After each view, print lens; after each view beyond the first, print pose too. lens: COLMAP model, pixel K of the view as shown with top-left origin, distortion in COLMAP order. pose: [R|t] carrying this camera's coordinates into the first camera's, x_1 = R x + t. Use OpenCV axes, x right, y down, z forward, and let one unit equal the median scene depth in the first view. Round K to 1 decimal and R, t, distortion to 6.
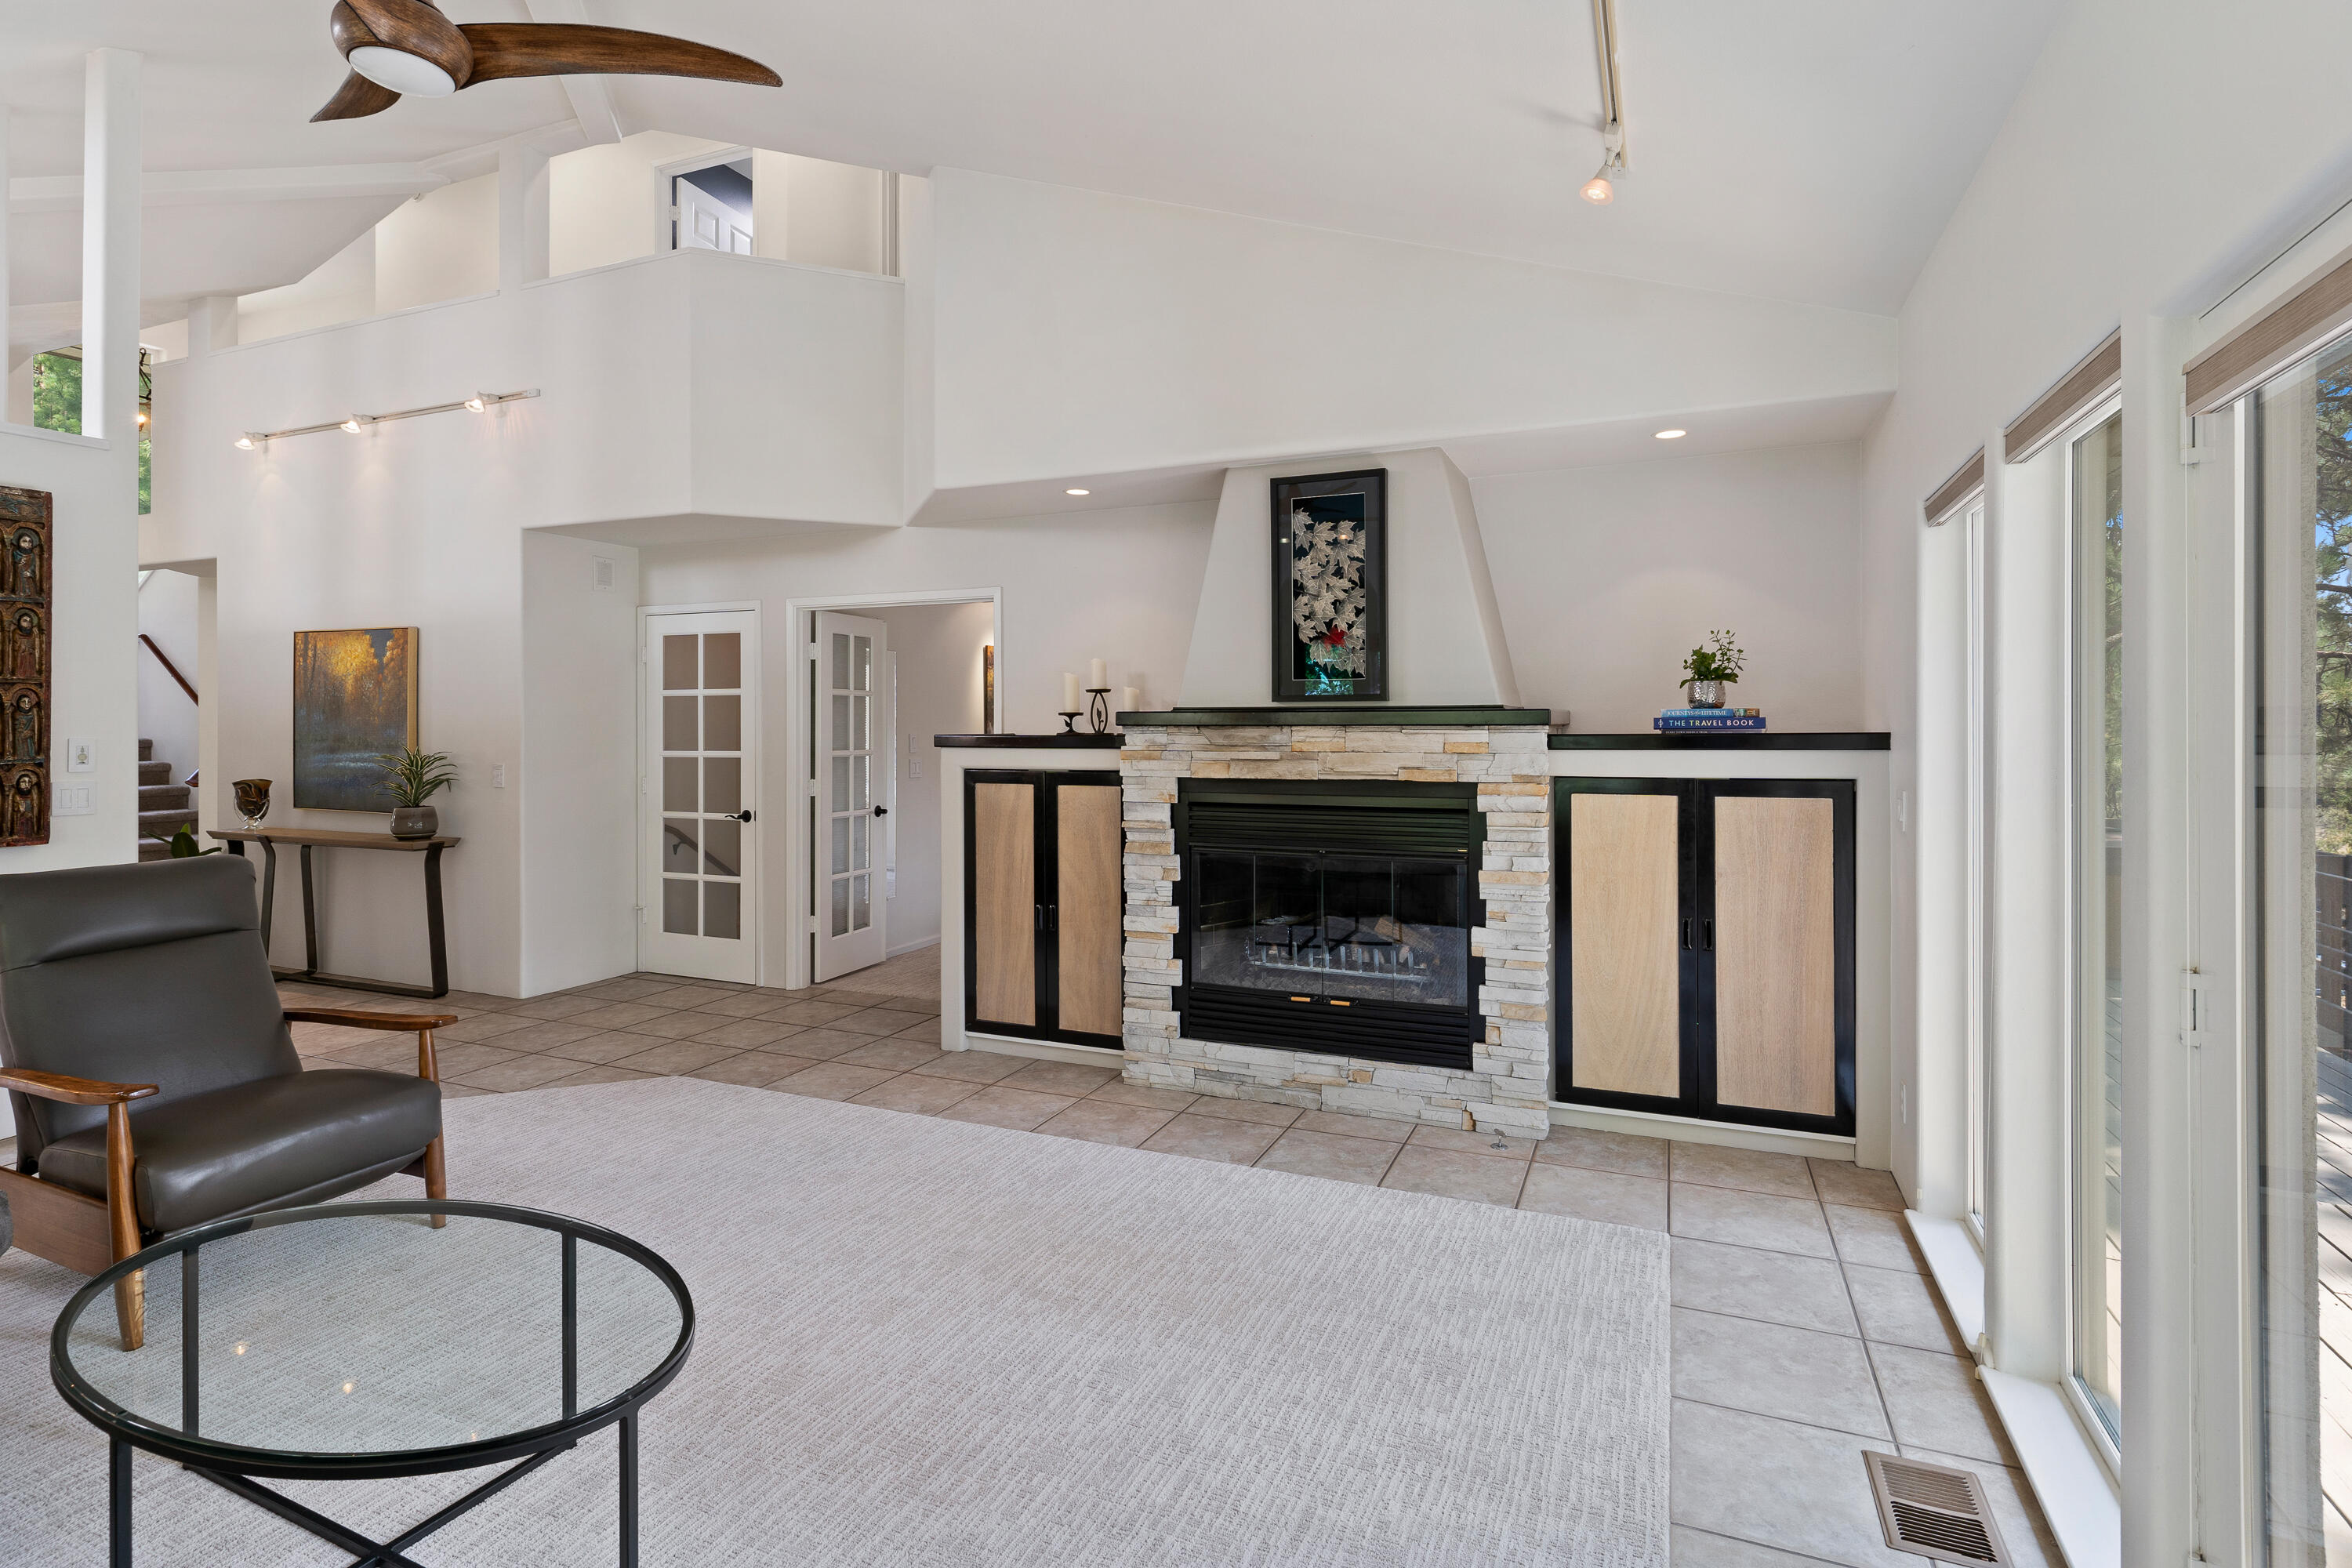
lens RADIAL K [[1147.4, 0, 1186.9], [0, 1147.4, 752.8], [0, 0, 1]] dist [0.002664, 0.000231]
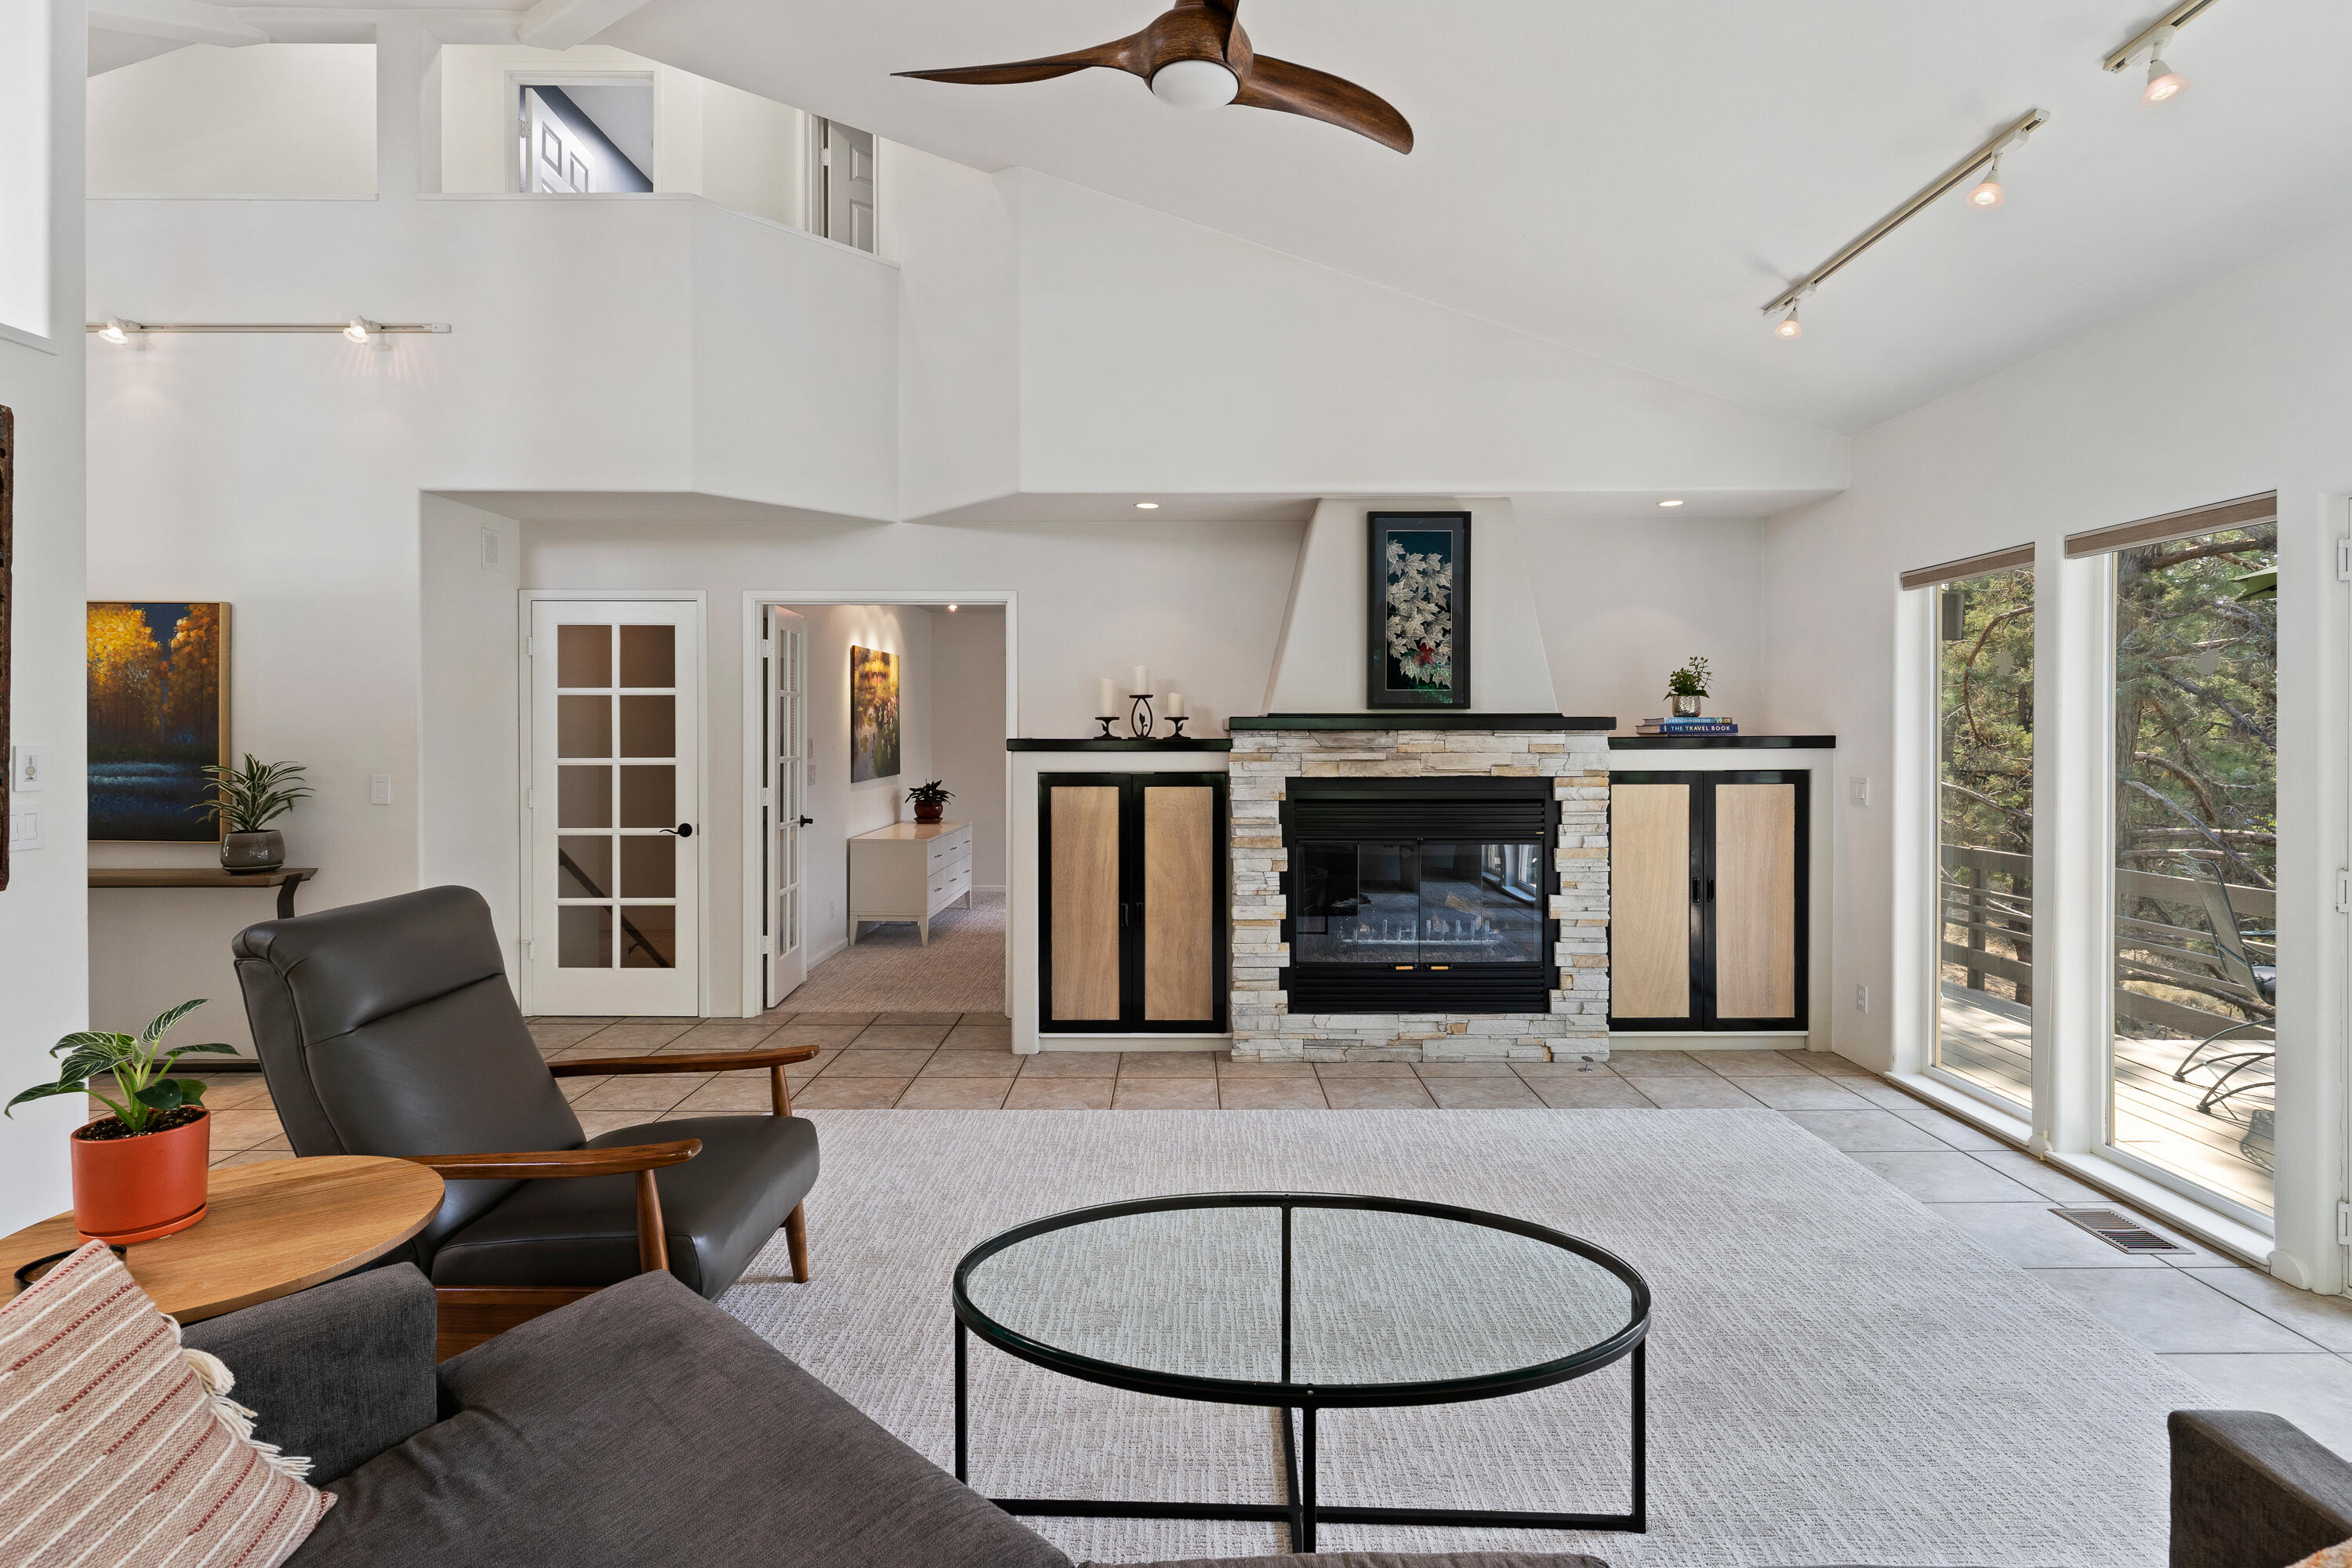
lens RADIAL K [[1143.2, 0, 1183.1], [0, 1143.2, 769.0], [0, 0, 1]] dist [0.002889, 0.000013]
pose [[0.919173, -0.012209, 0.393666, -0.542490], [0.008204, 0.999896, 0.011854, -0.000036], [-0.393770, -0.007666, 0.919177, 0.034405]]
